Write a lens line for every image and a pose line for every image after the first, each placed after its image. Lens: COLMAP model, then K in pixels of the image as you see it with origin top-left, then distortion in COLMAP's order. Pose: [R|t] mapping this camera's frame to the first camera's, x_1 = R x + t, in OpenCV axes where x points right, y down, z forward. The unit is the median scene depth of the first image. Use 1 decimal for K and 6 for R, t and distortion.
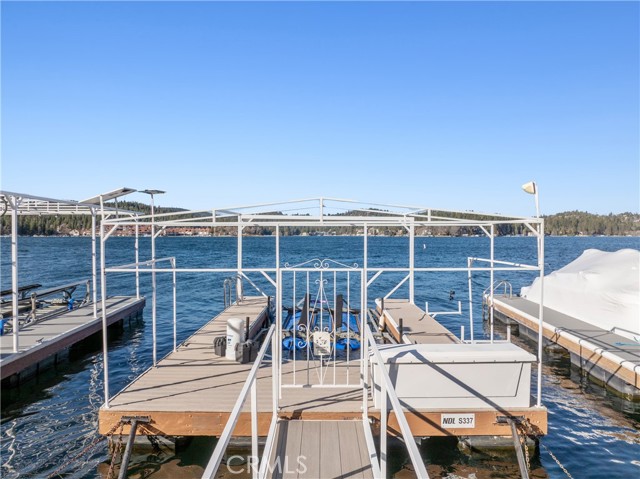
lens RADIAL K [[459.0, 0, 321.3], [0, 459.0, 225.2], [0, 0, 1]] dist [-0.034855, -0.000403]
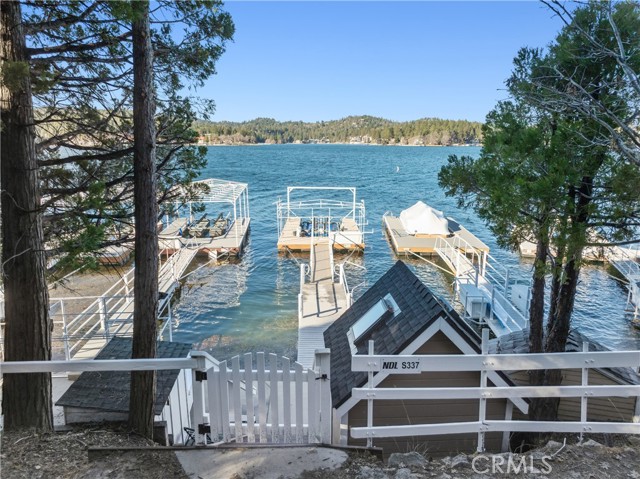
lens RADIAL K [[450.2, 0, 320.0], [0, 450.2, 239.5], [0, 0, 1]] dist [-0.037001, 0.004145]
pose [[0.999933, -0.000557, 0.011587, -0.072000], [-0.002152, 0.972608, 0.232441, -0.834049], [-0.011399, -0.232450, 0.972542, -3.970268]]
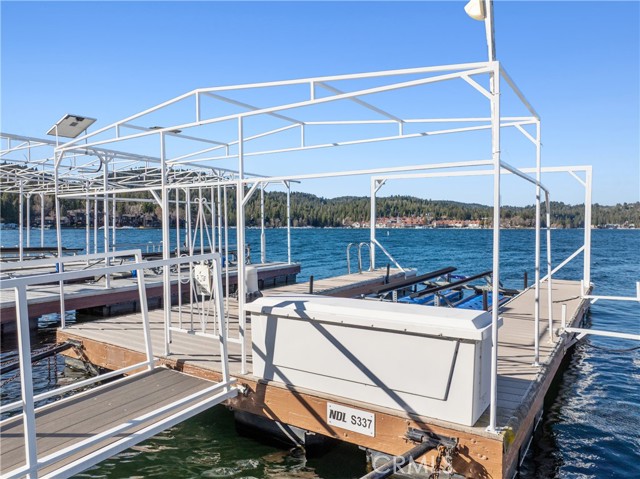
lens RADIAL K [[459.0, 0, 321.3], [0, 459.0, 225.2], [0, 0, 1]] dist [-0.034855, -0.000403]
pose [[0.838746, 0.001035, -0.544523, 0.599231], [0.008049, 0.999865, 0.014300, 0.156681], [0.544464, -0.016377, 0.838624, 0.460202]]
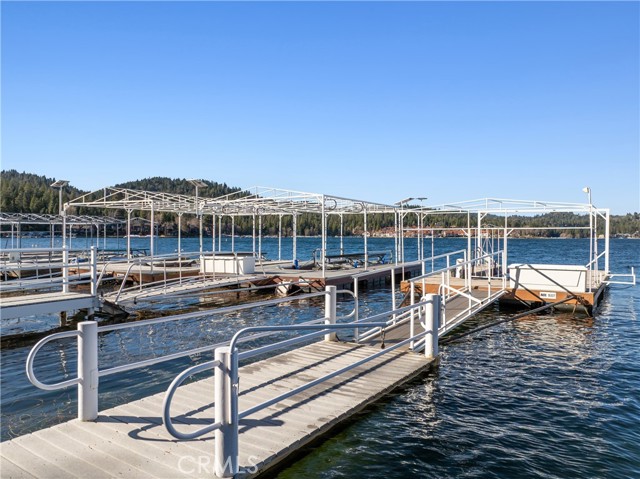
lens RADIAL K [[454.9, 0, 322.3], [0, 454.9, 233.5], [0, 0, 1]] dist [-0.029351, 0.000216]
pose [[0.829058, 0.002428, -0.559157, 0.619252], [0.005634, 0.999904, 0.012695, 0.087377], [0.559134, -0.013675, 0.828965, -1.470485]]
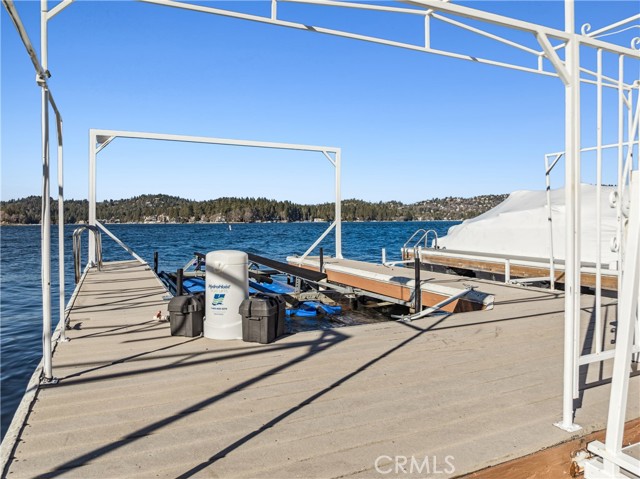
lens RADIAL K [[465.8, 0, 322.9], [0, 465.8, 219.3], [0, 0, 1]] dist [-0.033193, -0.003748]
pose [[0.902191, -0.007393, 0.431273, -0.417415], [0.000743, 0.999878, 0.015586, 0.232912], [-0.431336, -0.013741, 0.902087, 0.765983]]
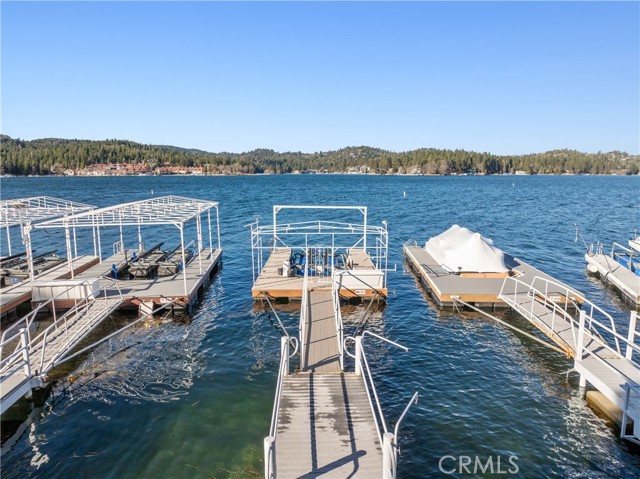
lens RADIAL K [[450.2, 0, 320.0], [0, 450.2, 239.5], [0, 0, 1]] dist [-0.037001, 0.004145]
pose [[0.999887, -0.003446, 0.014663, -0.045348], [0.000930, 0.985736, 0.168298, -0.504429], [-0.015033, -0.168265, 0.985627, -2.177684]]
